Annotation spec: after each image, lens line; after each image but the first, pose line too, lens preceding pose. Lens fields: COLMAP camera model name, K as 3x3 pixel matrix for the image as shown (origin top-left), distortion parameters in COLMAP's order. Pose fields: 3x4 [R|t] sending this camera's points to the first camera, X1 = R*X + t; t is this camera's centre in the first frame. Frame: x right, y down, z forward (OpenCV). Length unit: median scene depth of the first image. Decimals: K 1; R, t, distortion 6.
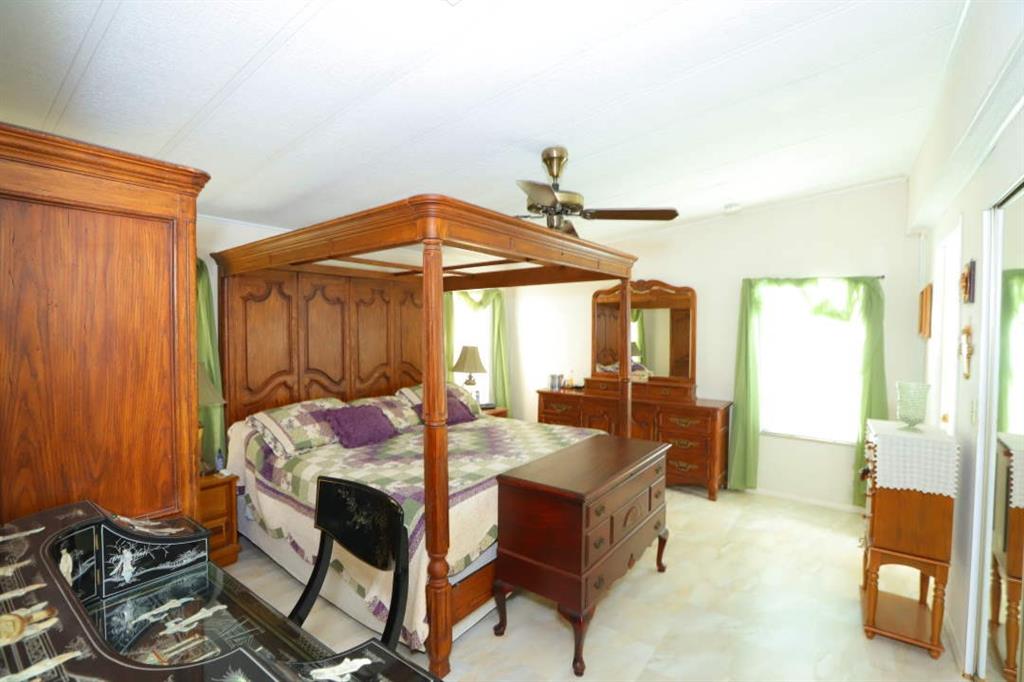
lens RADIAL K [[469.4, 0, 514.2], [0, 469.4, 338.4], [0, 0, 1]] dist [-0.049206, 0.016853]
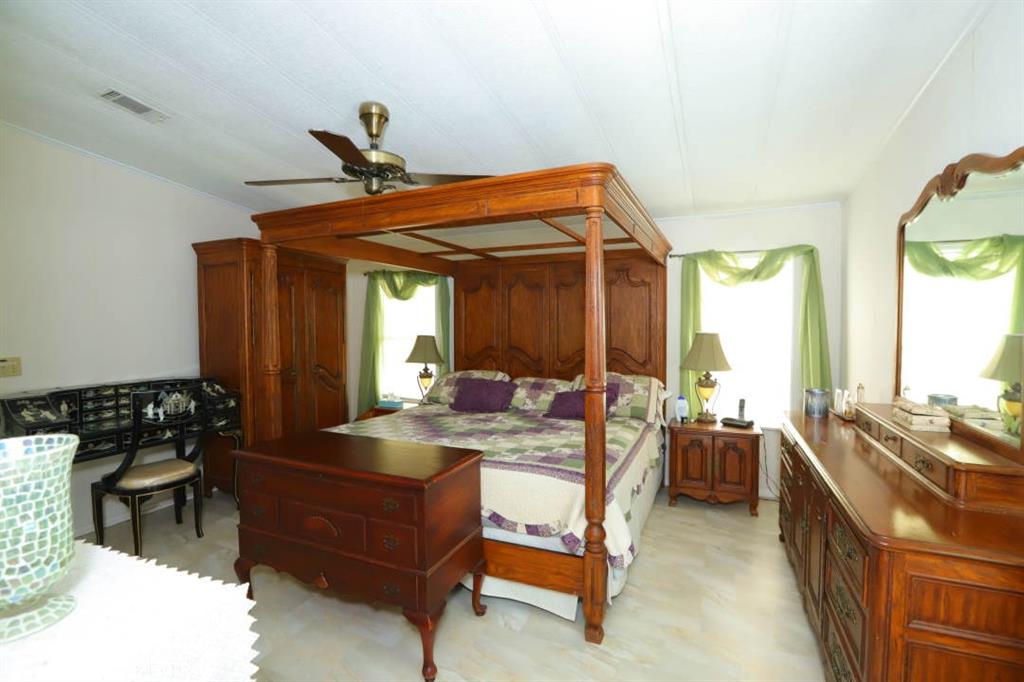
lens RADIAL K [[469.4, 0, 514.2], [0, 469.4, 338.4], [0, 0, 1]] dist [-0.049206, 0.016853]
pose [[0.239290, 0.033134, -0.970383, 0.712187], [-0.017066, 0.999407, 0.029917, 0.010221], [0.970798, 0.009401, 0.239713, 0.719959]]
